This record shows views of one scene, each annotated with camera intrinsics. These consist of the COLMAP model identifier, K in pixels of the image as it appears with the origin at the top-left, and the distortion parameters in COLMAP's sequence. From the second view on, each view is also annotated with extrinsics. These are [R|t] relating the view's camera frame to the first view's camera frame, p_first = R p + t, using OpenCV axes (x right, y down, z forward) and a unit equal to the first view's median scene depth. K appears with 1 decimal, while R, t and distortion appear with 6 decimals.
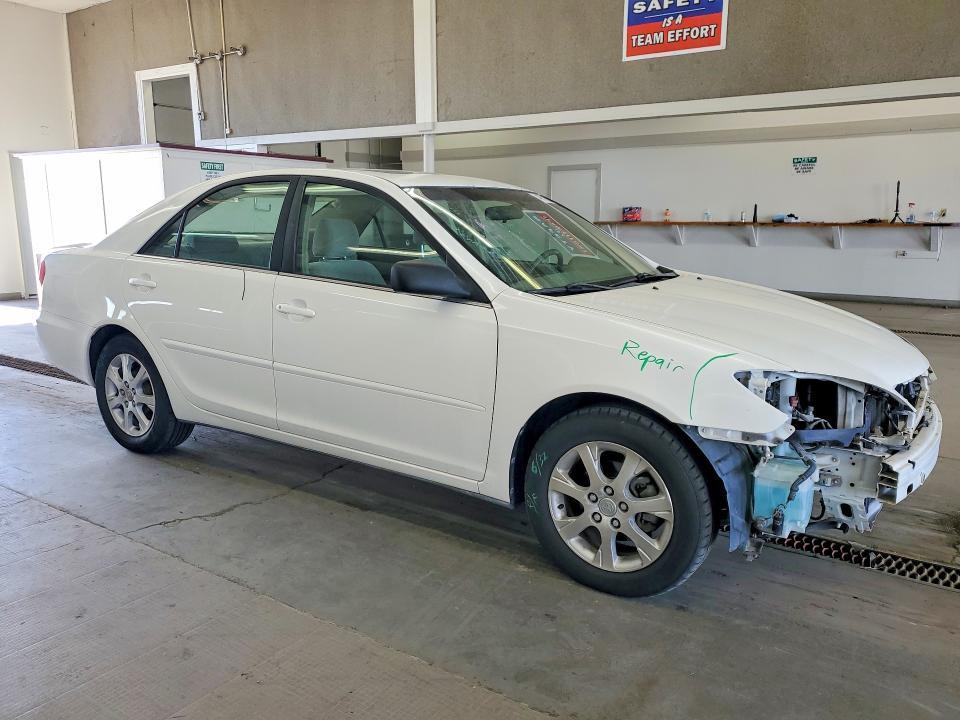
lens RADIAL K [[784.3, 0, 480.1], [0, 784.3, 377.6], [0, 0, 1]] dist [0.009112, 0.002615]
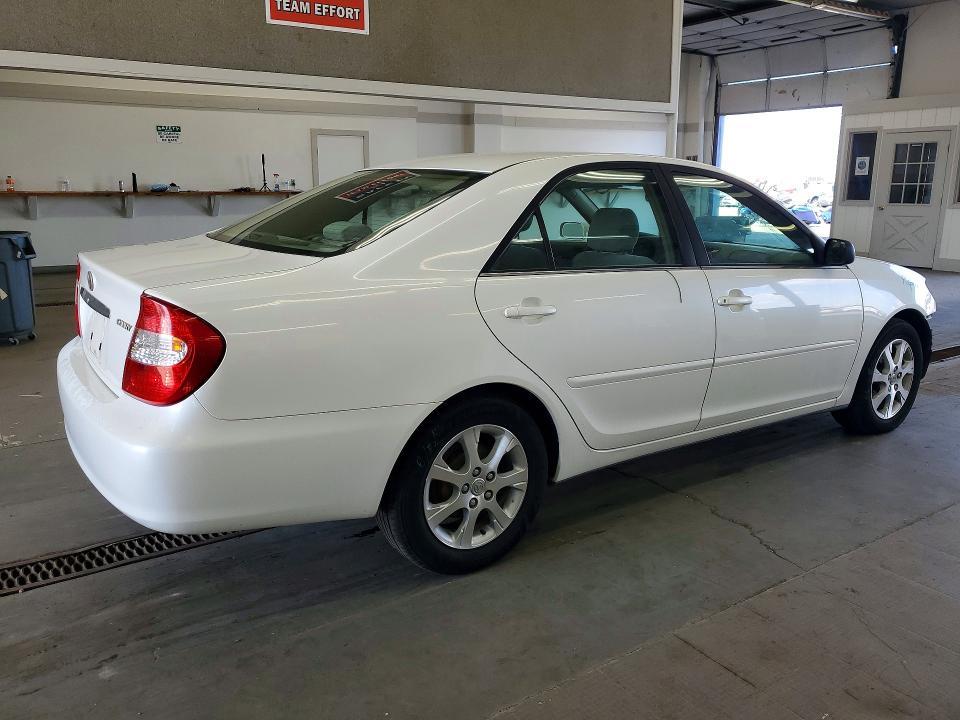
lens RADIAL K [[778.2, 0, 480.0], [0, 778.2, 360.0], [0, 0, 1]] dist [0.015858, 0.002843]
pose [[0.347576, -0.213527, 0.913015, -0.694685], [0.185870, 0.970093, 0.156117, -0.124543], [-0.919045, 0.115439, 0.376869, 0.504841]]
